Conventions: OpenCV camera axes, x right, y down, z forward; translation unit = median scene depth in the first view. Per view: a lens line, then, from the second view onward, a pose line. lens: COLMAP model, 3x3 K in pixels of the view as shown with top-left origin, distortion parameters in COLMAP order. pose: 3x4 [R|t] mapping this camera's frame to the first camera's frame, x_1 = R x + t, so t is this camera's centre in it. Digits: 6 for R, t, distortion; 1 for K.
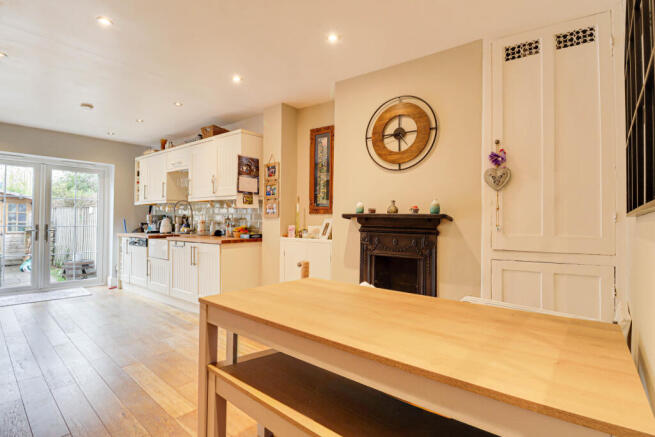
lens RADIAL K [[309.3, 0, 323.1], [0, 309.3, 218.4], [0, 0, 1]] dist [-0.011786, -0.000028]
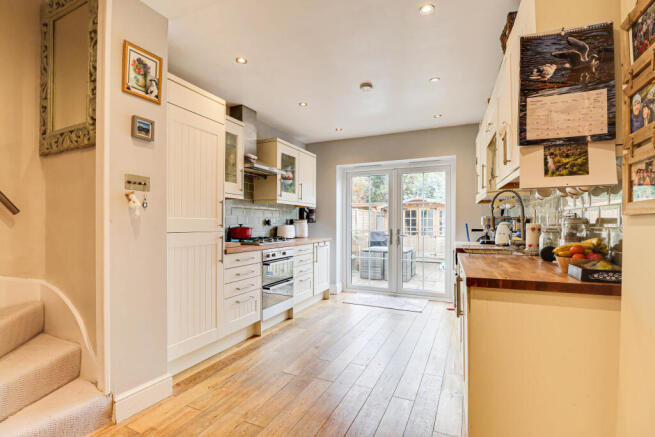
lens RADIAL K [[309.3, 0, 328.8], [0, 309.3, 225.1], [0, 0, 1]] dist [-0.011786, -0.000028]
pose [[0.279849, 0.000442, -0.960044, -0.001041], [0.006217, 0.999978, 0.002273, 0.003378], [0.960024, -0.006605, 0.279840, 0.550581]]
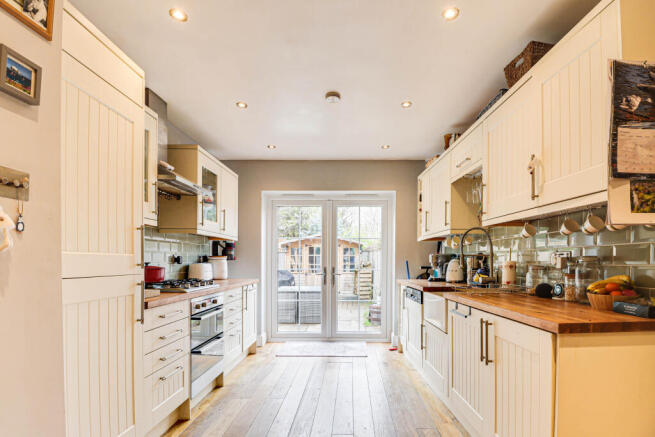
lens RADIAL K [[326.1, 0, 350.8], [0, 326.1, 265.2], [0, 0, 1]] dist [-0.007038, -0.003916]
pose [[0.655714, 0.005071, -0.754992, -0.158611], [0.008441, 0.999866, 0.014047, 0.000974], [0.754962, -0.015584, 0.655584, 0.450527]]
